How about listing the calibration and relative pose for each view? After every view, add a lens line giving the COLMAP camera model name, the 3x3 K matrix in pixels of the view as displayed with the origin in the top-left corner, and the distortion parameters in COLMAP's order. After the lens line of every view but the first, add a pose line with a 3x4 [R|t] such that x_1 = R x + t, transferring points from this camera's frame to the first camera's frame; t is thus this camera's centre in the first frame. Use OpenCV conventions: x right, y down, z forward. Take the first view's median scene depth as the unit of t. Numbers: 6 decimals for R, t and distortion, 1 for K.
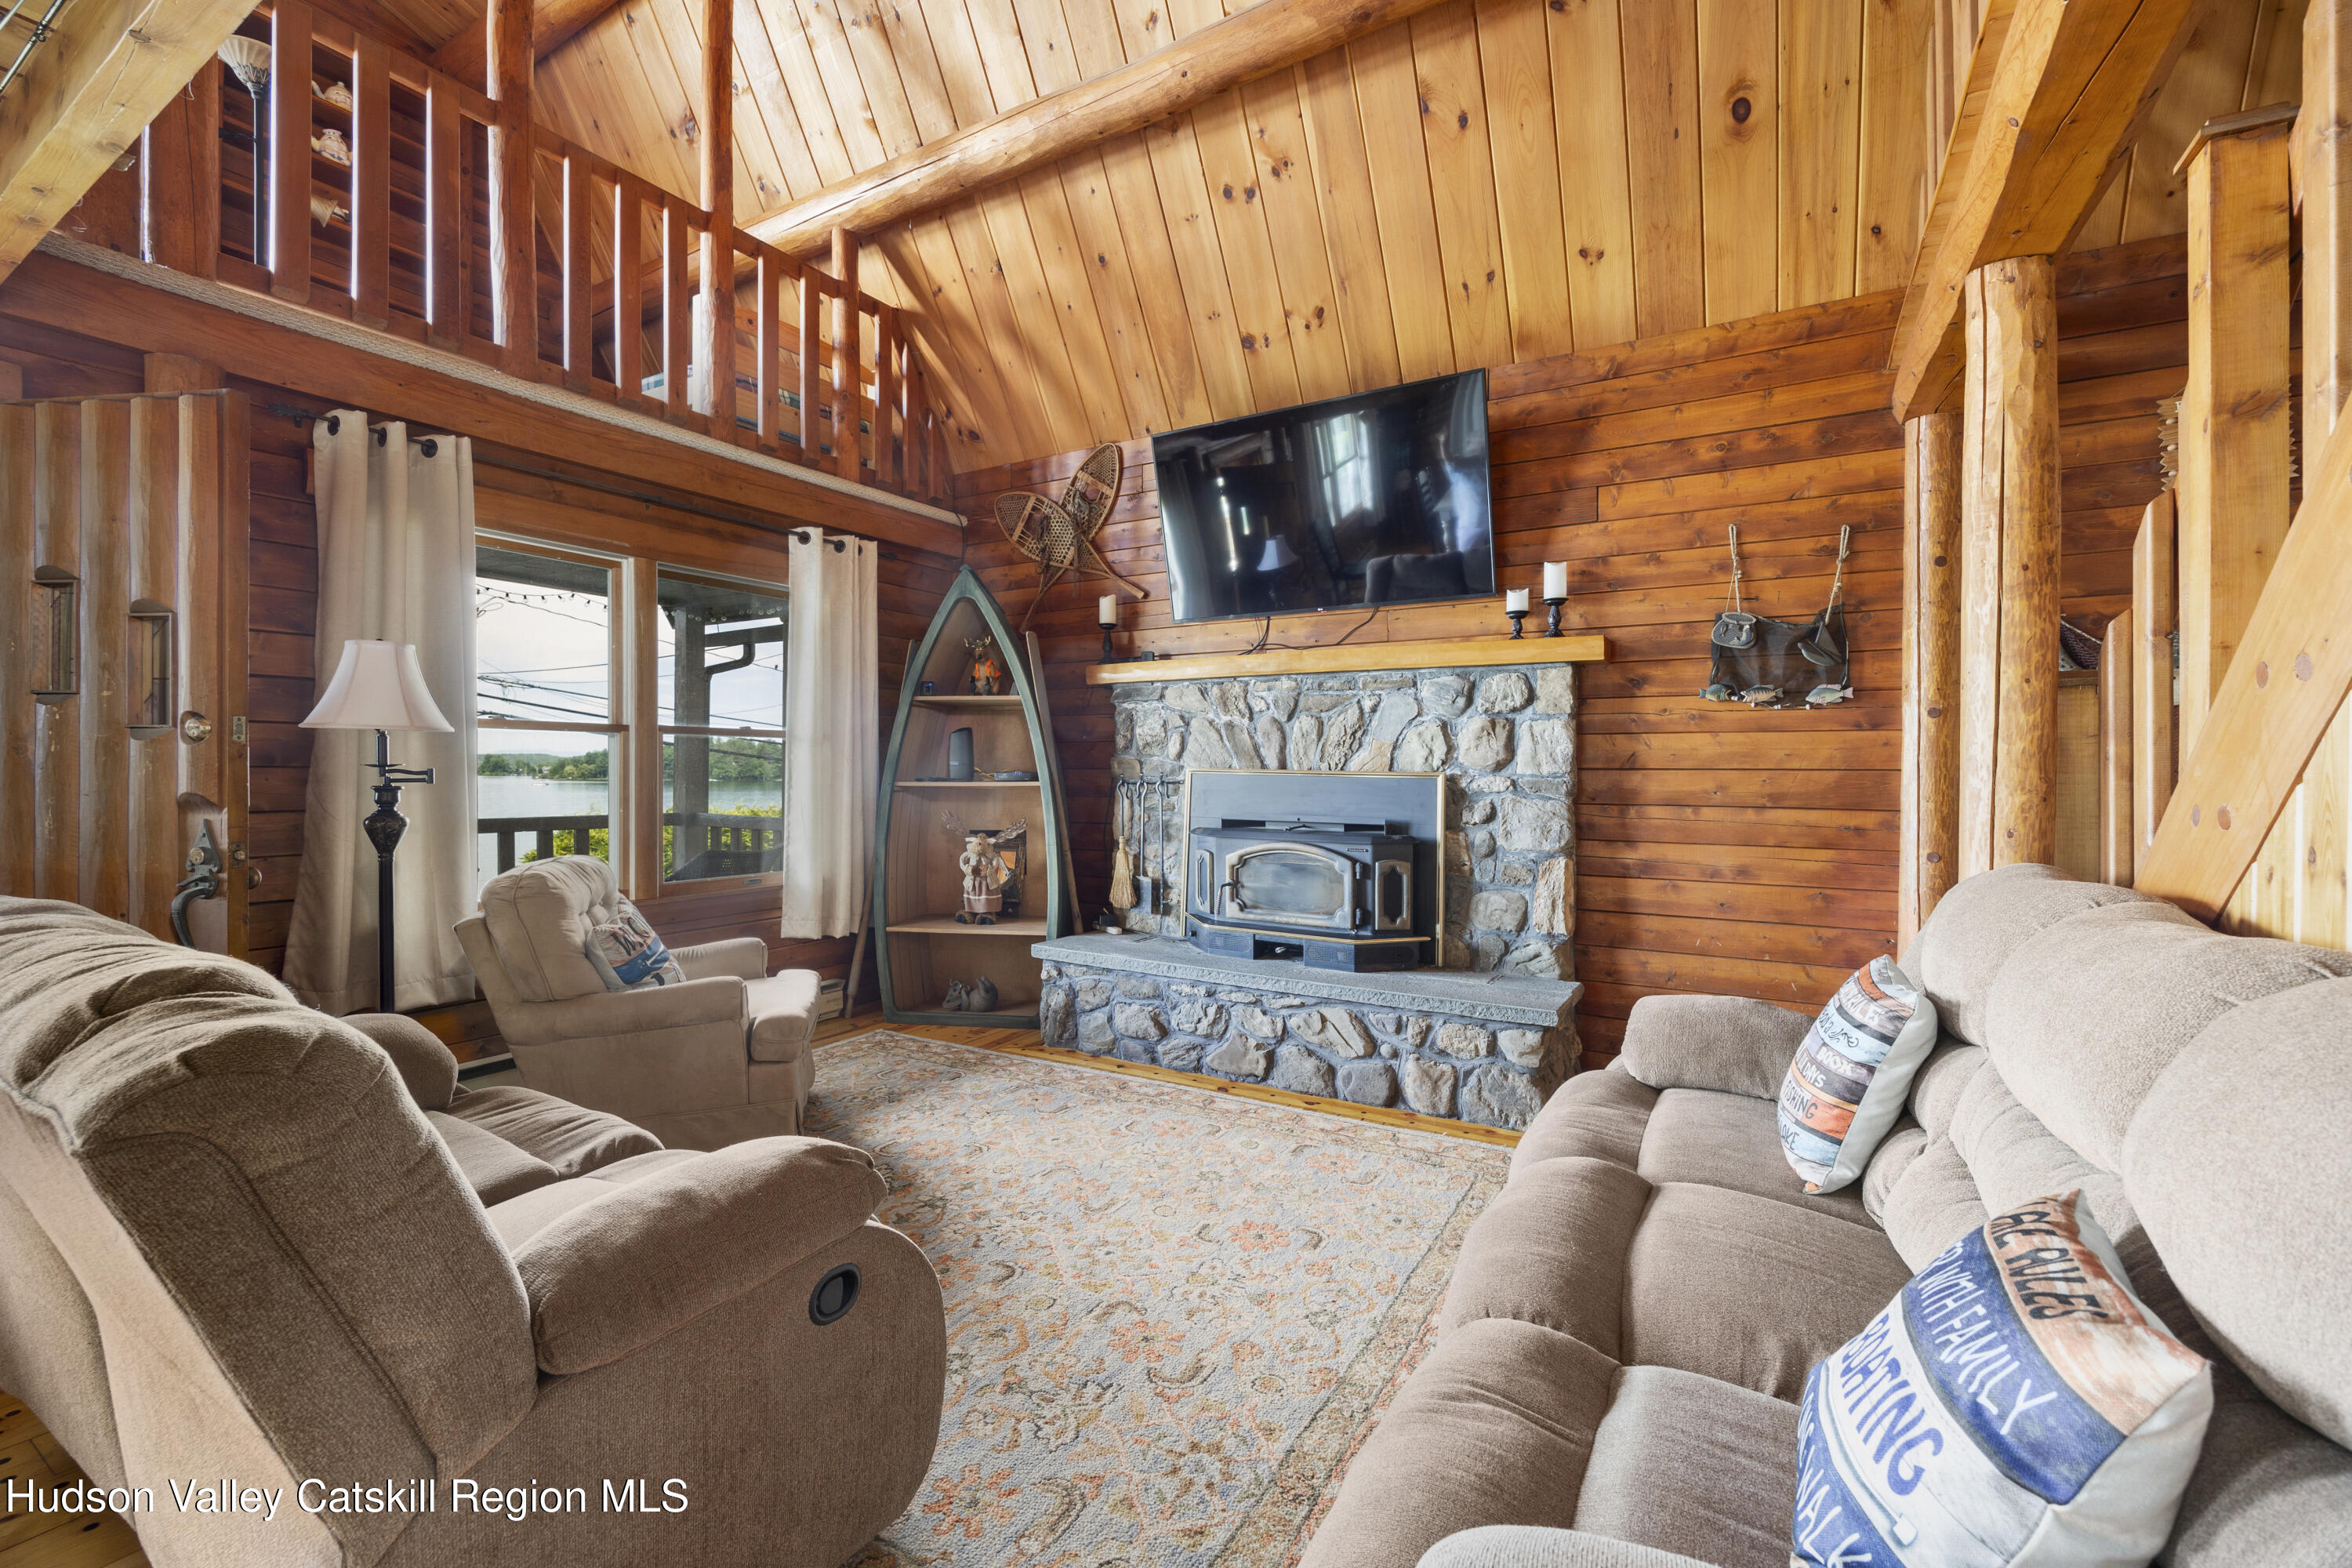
lens RADIAL K [[986.2, 0, 1182.9], [0, 986.2, 775.0], [0, 0, 1]] dist [0.001661, 0.000111]
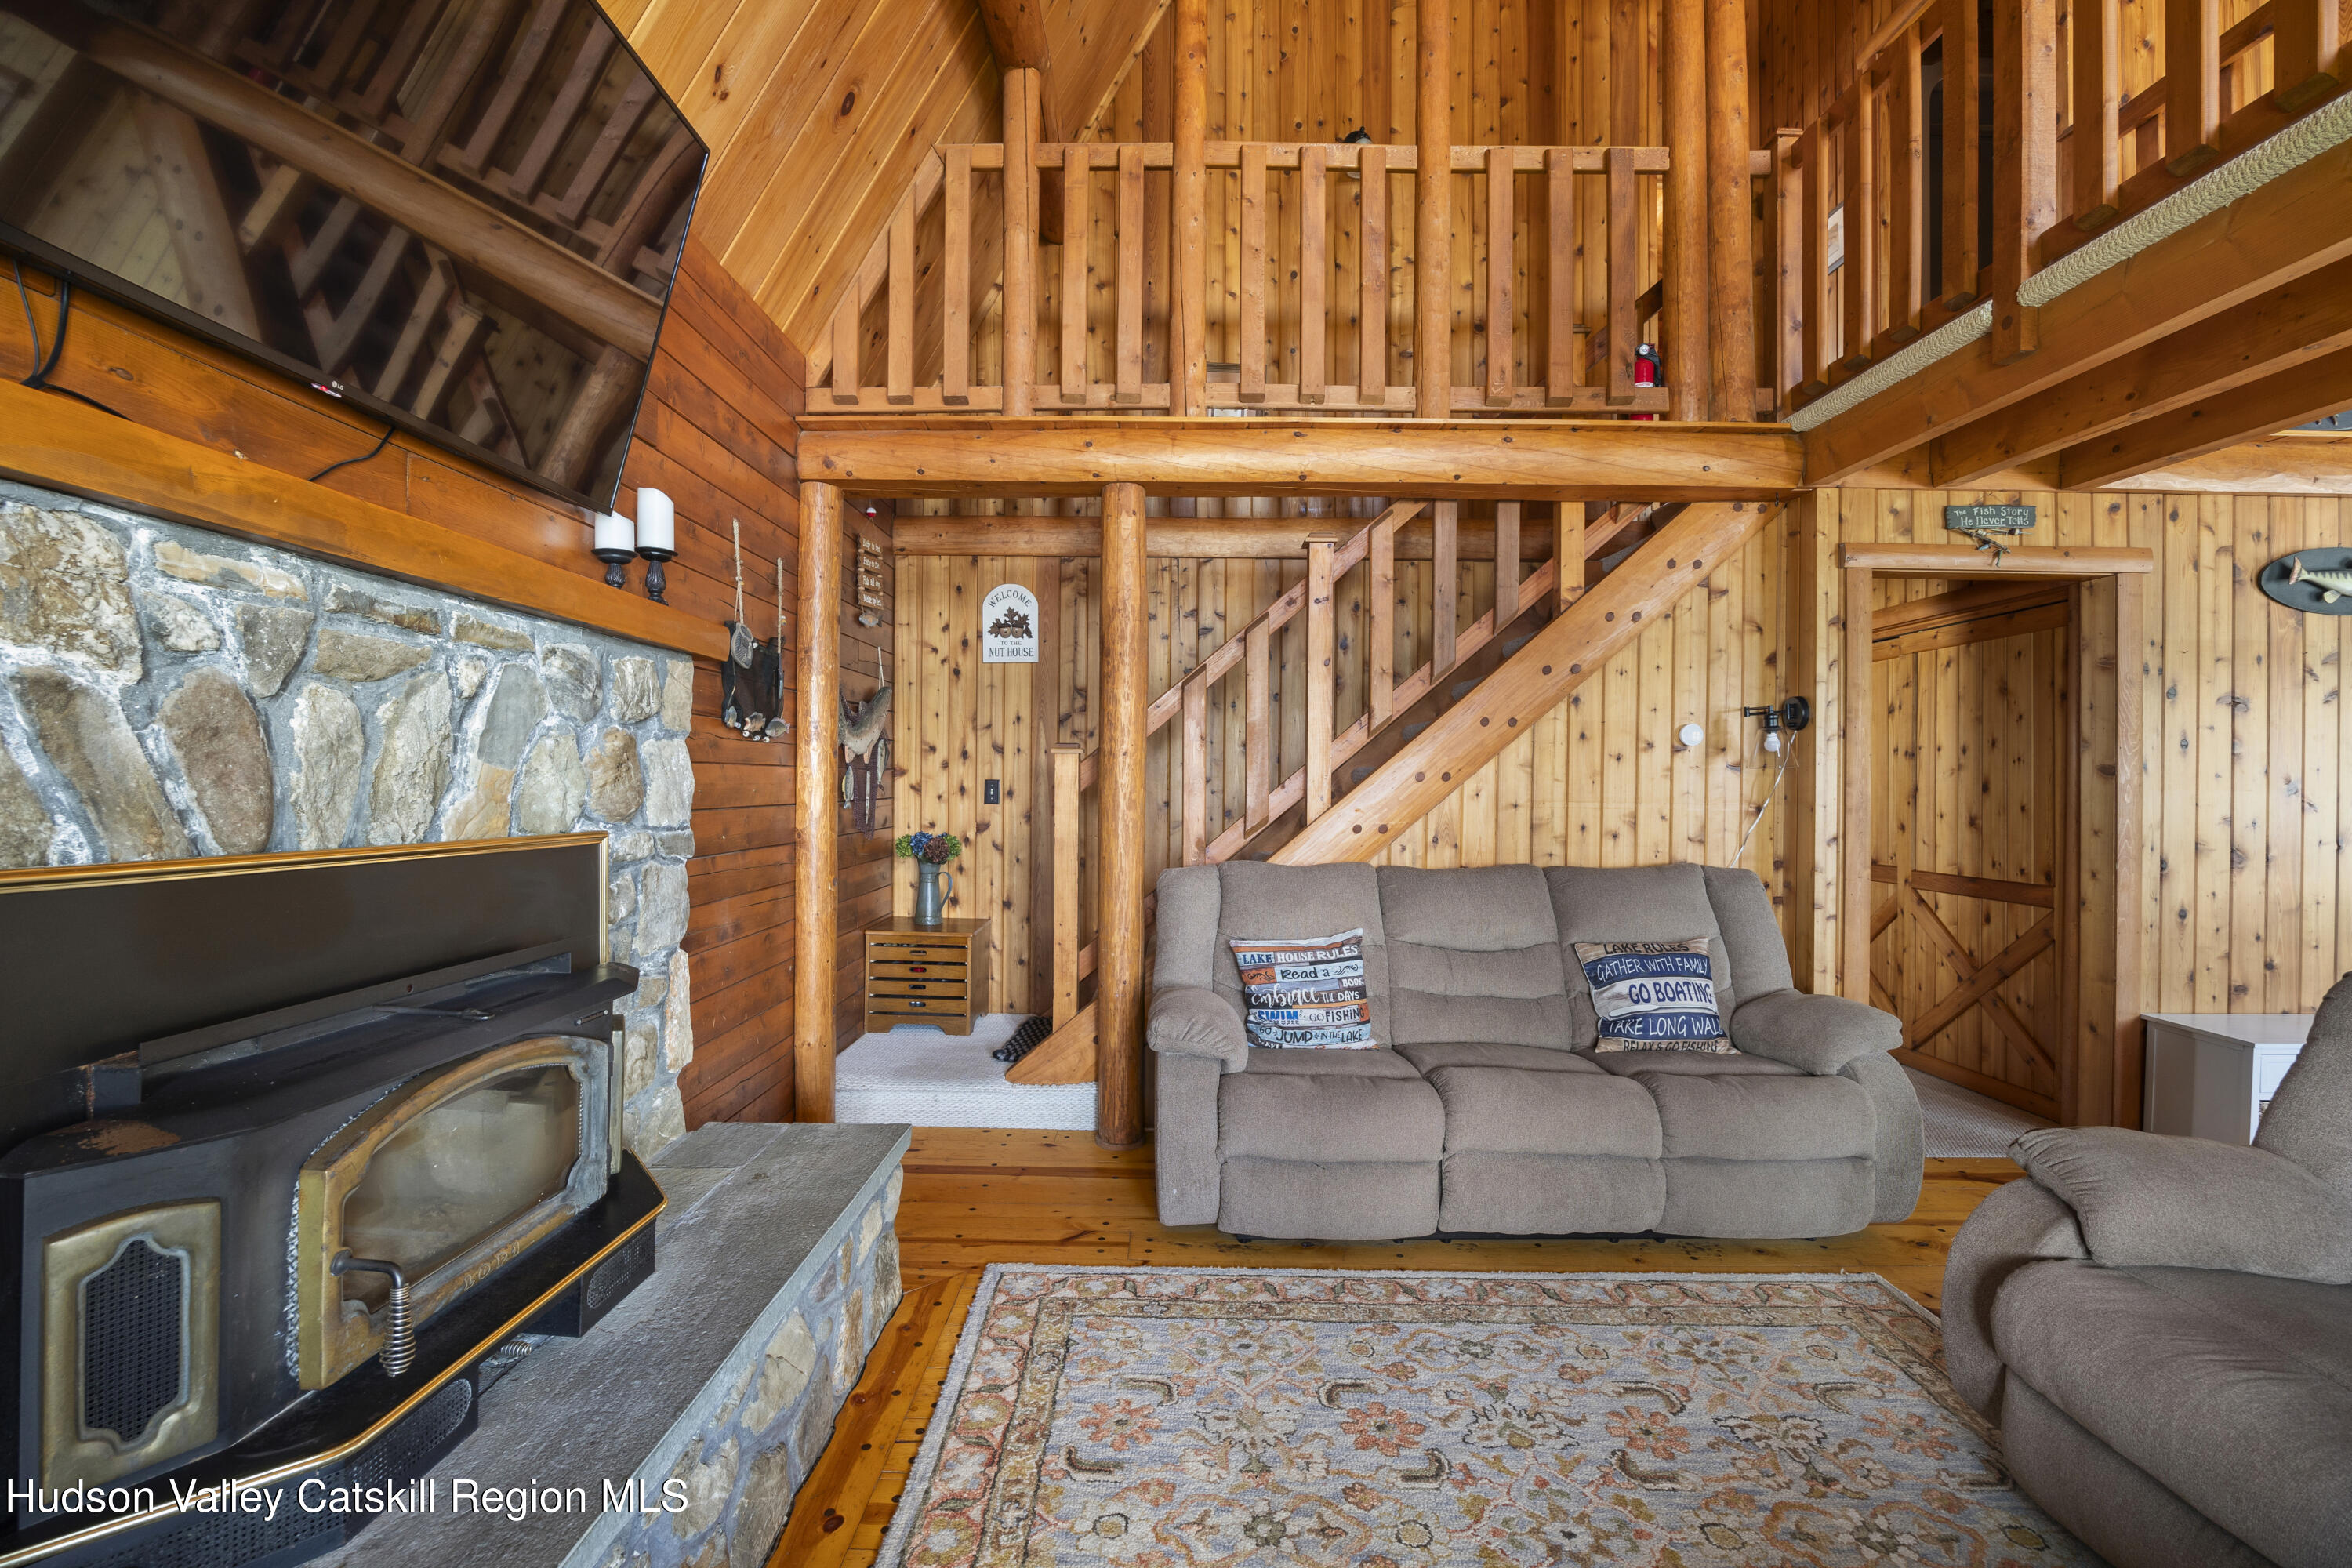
lens RADIAL K [[1013.8, 0, 1156.0], [0, 1013.8, 779.2], [0, 0, 1]] dist [-0.025362, 0.000524]
pose [[-0.489170, -0.012385, 0.872101, -0.428223], [-0.002752, 0.999916, 0.012657, -0.046221], [-0.872184, 0.003791, -0.489163, 1.267581]]
